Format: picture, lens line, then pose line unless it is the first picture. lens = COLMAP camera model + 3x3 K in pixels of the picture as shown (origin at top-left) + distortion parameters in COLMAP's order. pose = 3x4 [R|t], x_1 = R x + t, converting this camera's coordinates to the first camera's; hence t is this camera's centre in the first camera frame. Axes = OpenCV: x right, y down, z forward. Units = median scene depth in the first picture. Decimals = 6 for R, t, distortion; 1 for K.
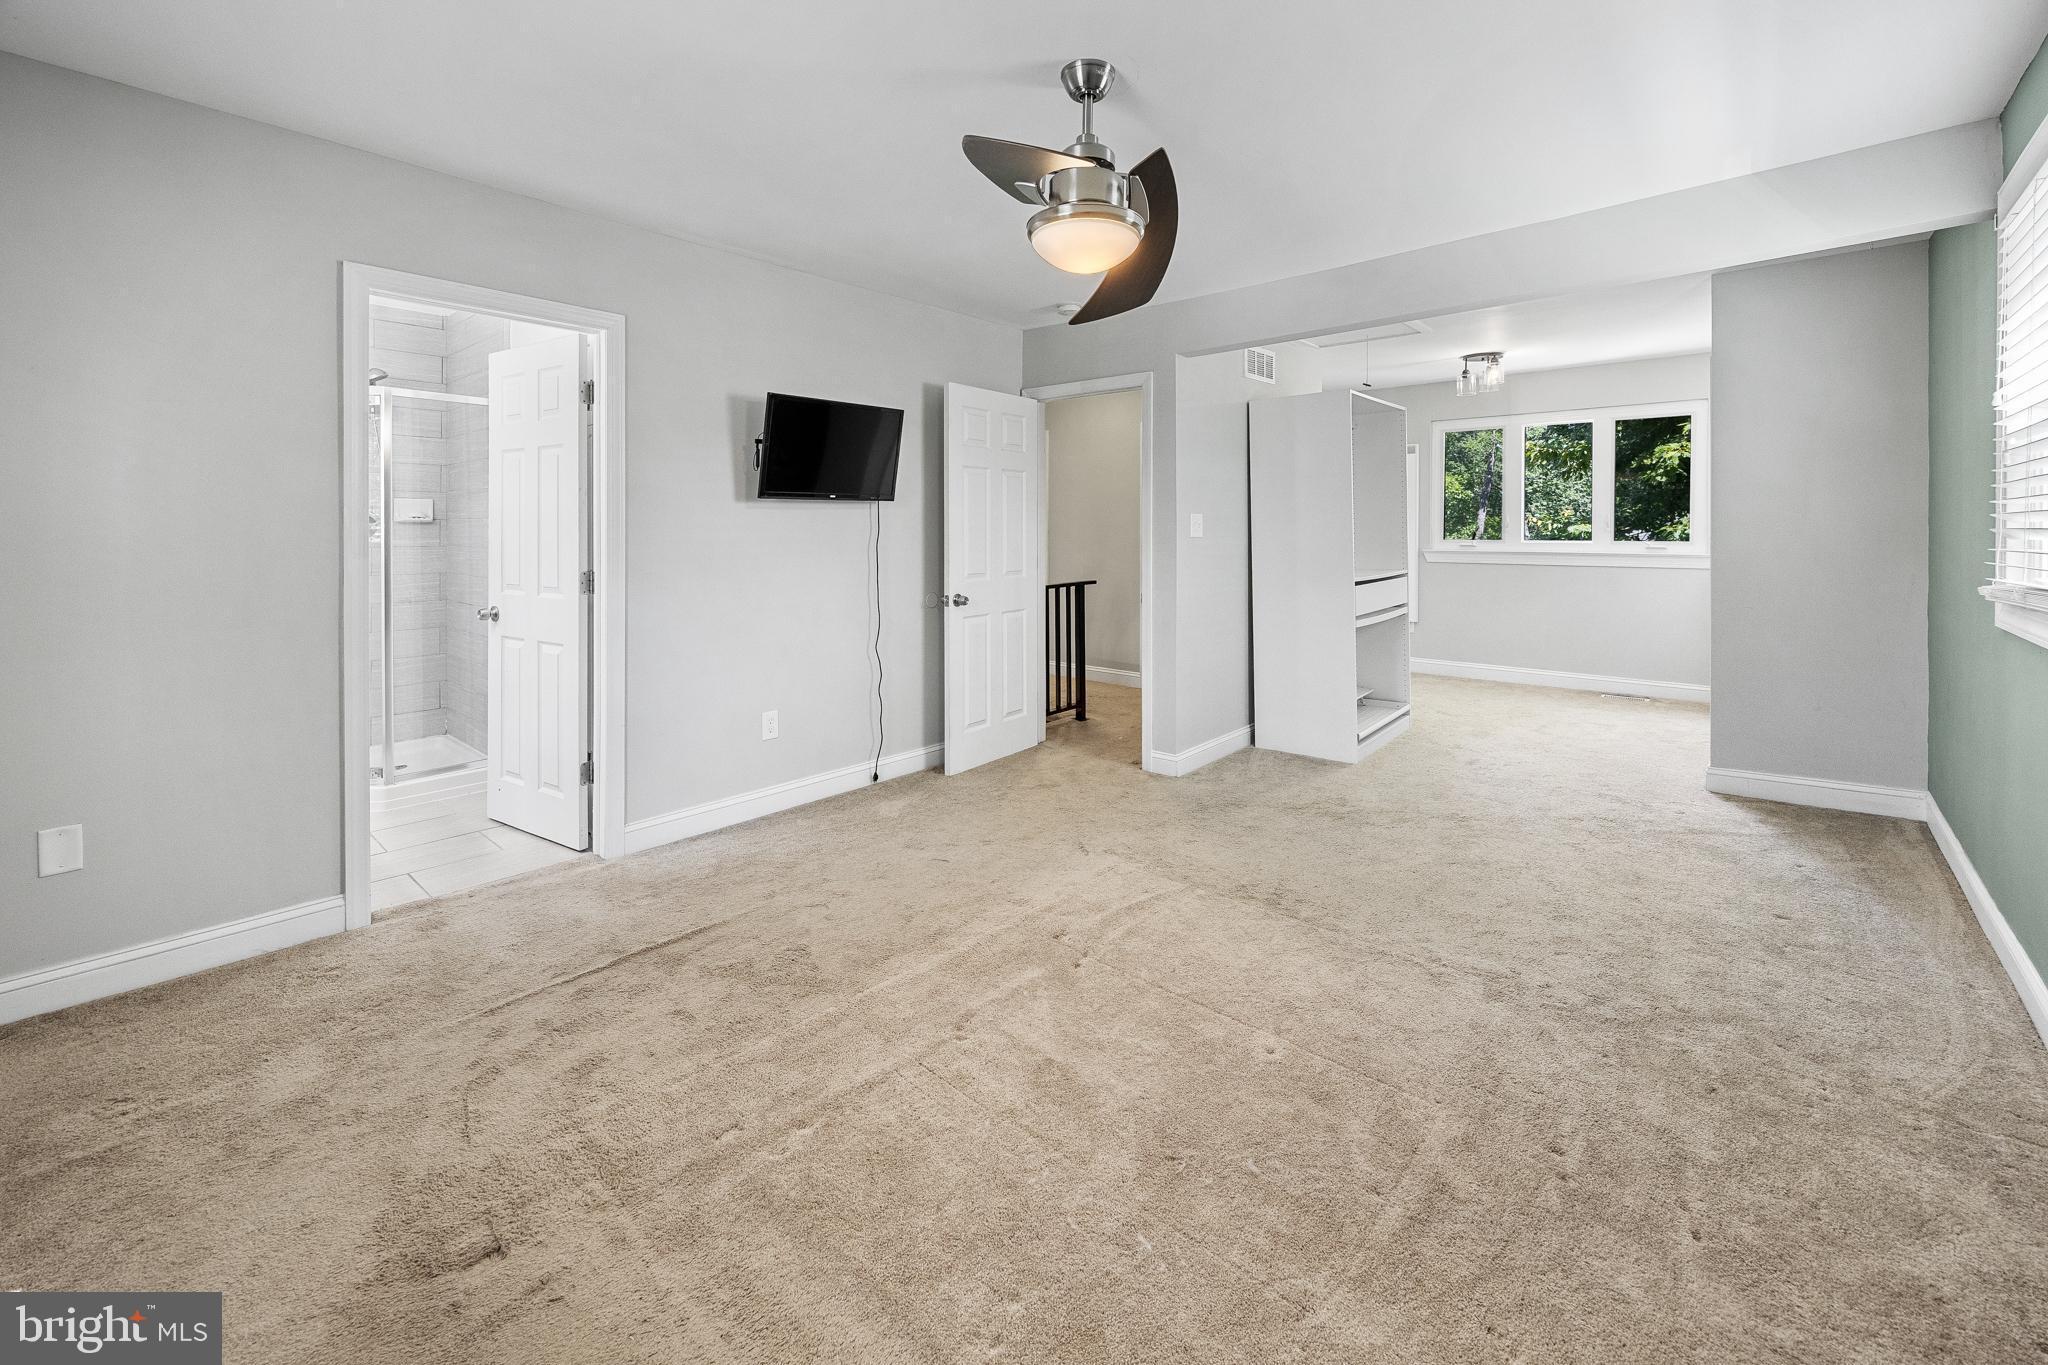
lens RADIAL K [[847.0, 0, 1023.1], [0, 847.0, 522.5], [0, 0, 1]] dist [-0.000015, 0.000167]
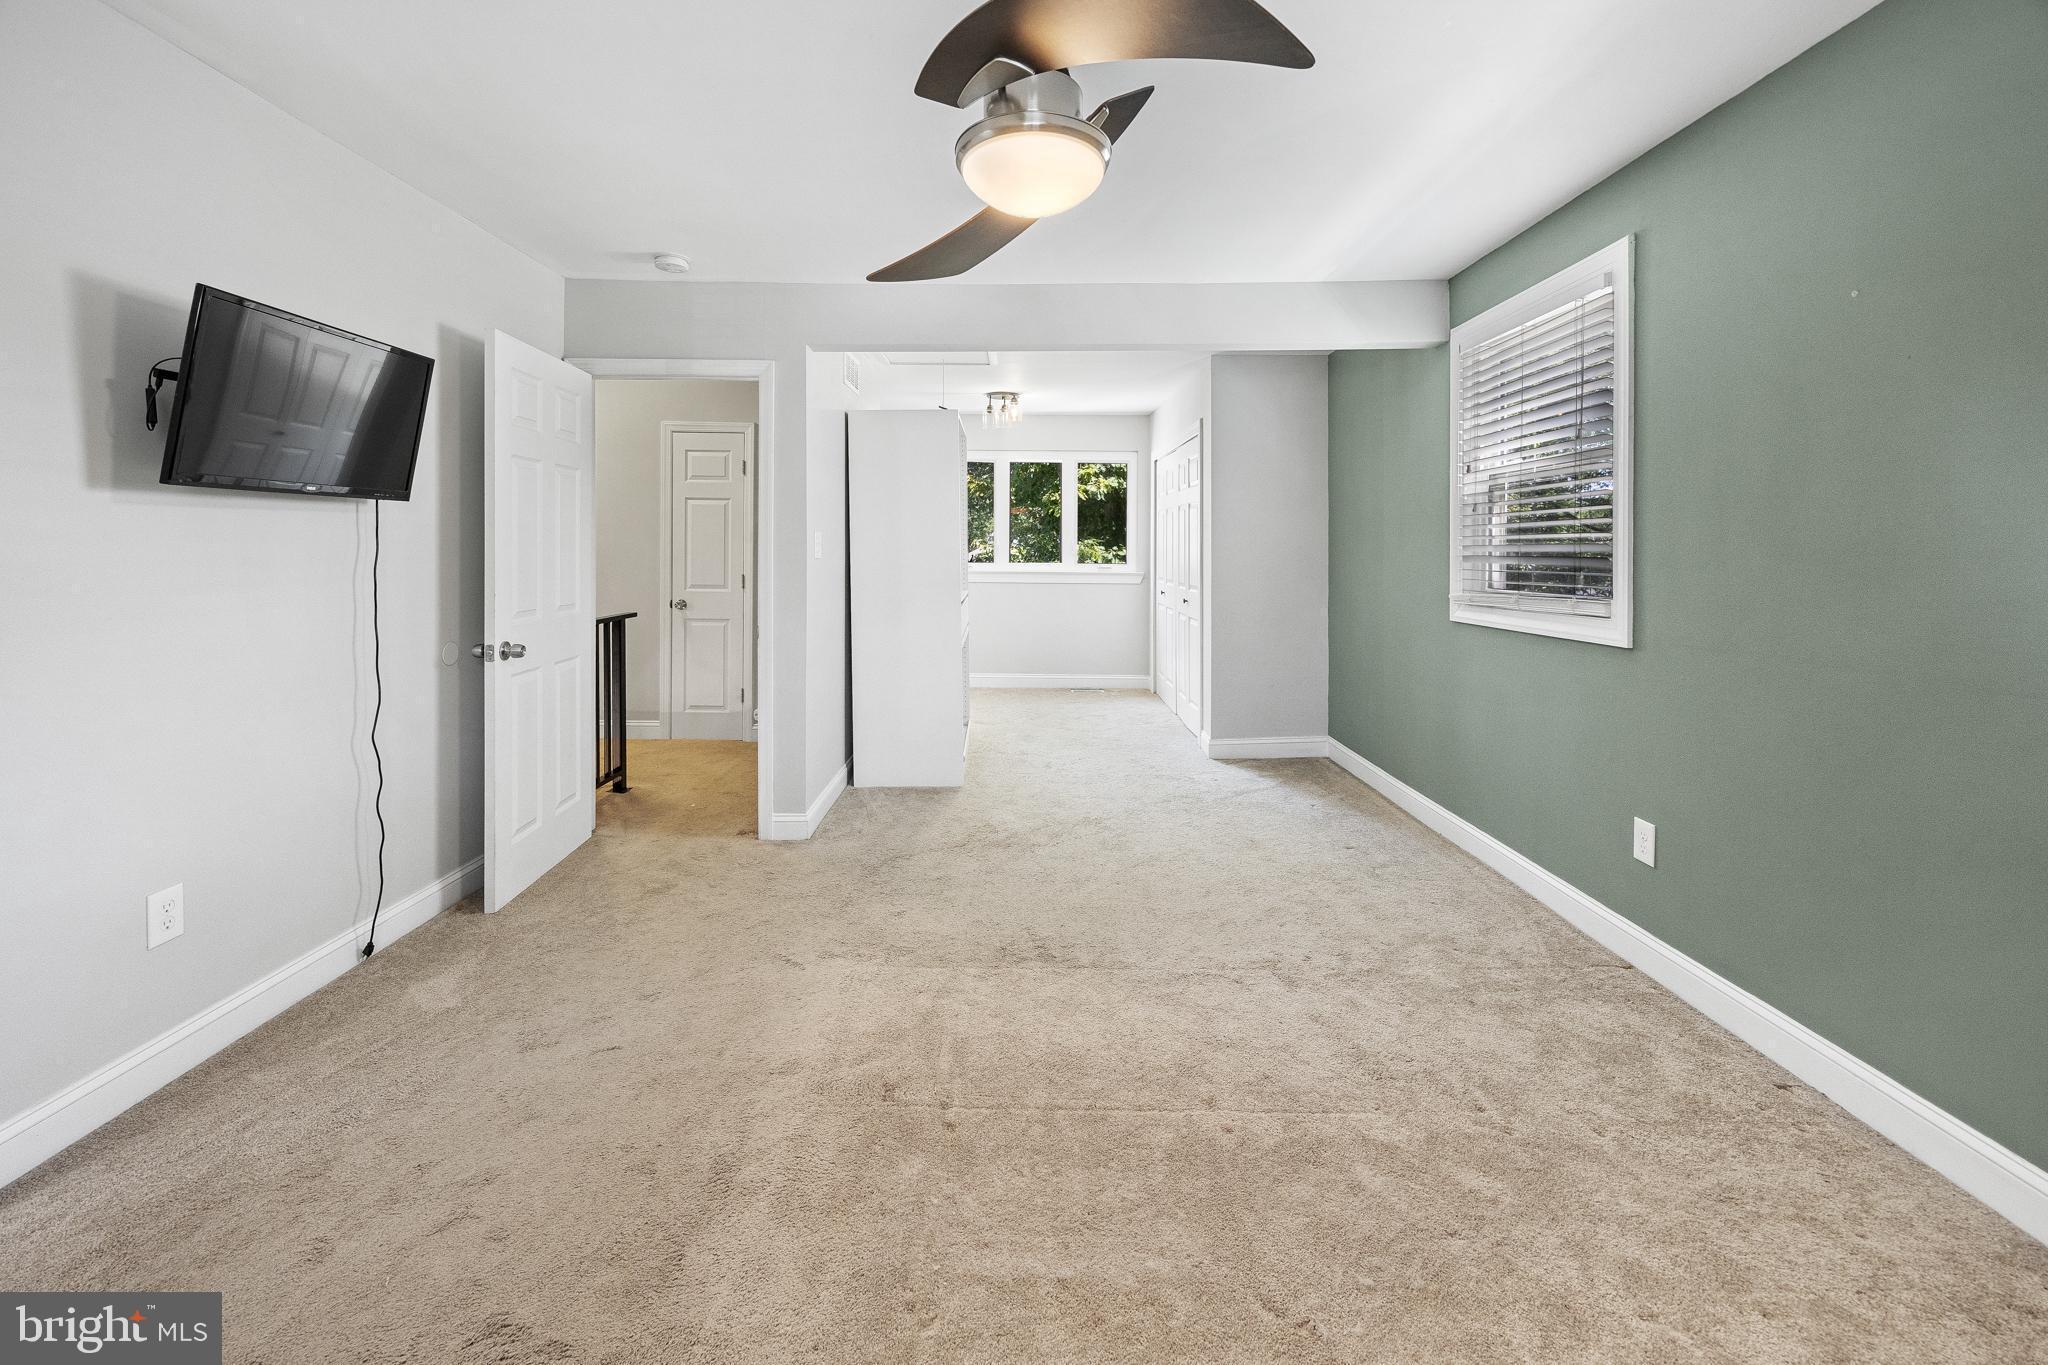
lens RADIAL K [[835.5, 0, 1026.6], [0, 835.5, 544.8], [0, 0, 1]] dist [-0.008951, 0.007374]
pose [[0.747012, 0.011975, 0.664703, -0.213971], [-0.013718, 0.999903, -0.002597, 0.002265], [-0.664669, -0.007178, 0.747103, 0.222397]]
